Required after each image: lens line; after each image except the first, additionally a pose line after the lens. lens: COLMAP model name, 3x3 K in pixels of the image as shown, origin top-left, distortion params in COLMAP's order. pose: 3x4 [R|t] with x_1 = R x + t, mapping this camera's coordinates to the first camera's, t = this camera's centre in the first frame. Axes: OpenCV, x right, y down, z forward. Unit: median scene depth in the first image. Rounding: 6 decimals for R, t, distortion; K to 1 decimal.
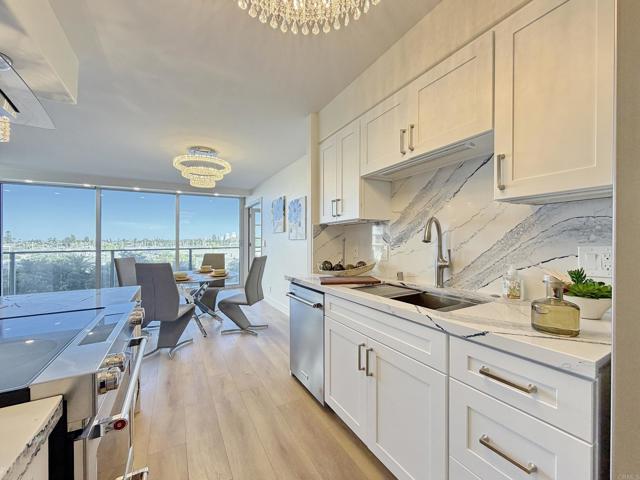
lens RADIAL K [[261.7, 0, 315.9], [0, 261.7, 237.9], [0, 0, 1]] dist [-0.001667, -0.000117]
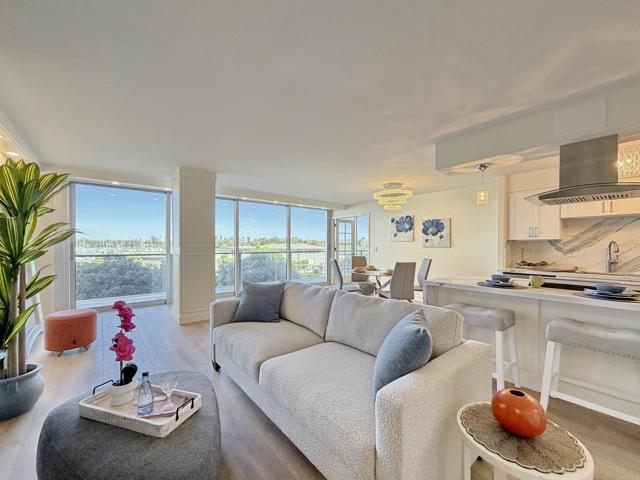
lens RADIAL K [[260.9, 0, 315.7], [0, 260.9, 243.7], [0, 0, 1]] dist [0.000022, 0.000013]
pose [[0.981577, 0.019047, 0.190114, -1.461250], [-0.020211, 0.999787, 0.004189, -0.007853], [-0.189993, -0.007954, 0.981753, -0.421852]]
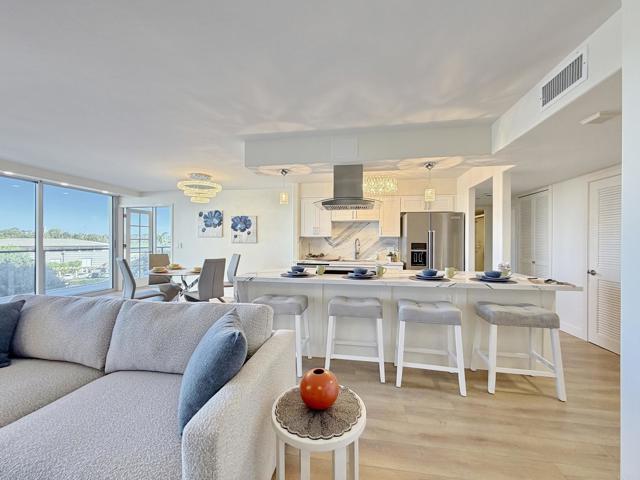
lens RADIAL K [[260.9, 0, 315.7], [0, 260.9, 243.7], [0, 0, 1]] dist [0.000022, 0.000013]
pose [[0.624888, 0.010950, 0.780638, -1.445913], [-0.023370, 0.999716, 0.004685, -0.007376], [-0.780365, -0.021171, 0.624966, -0.385540]]
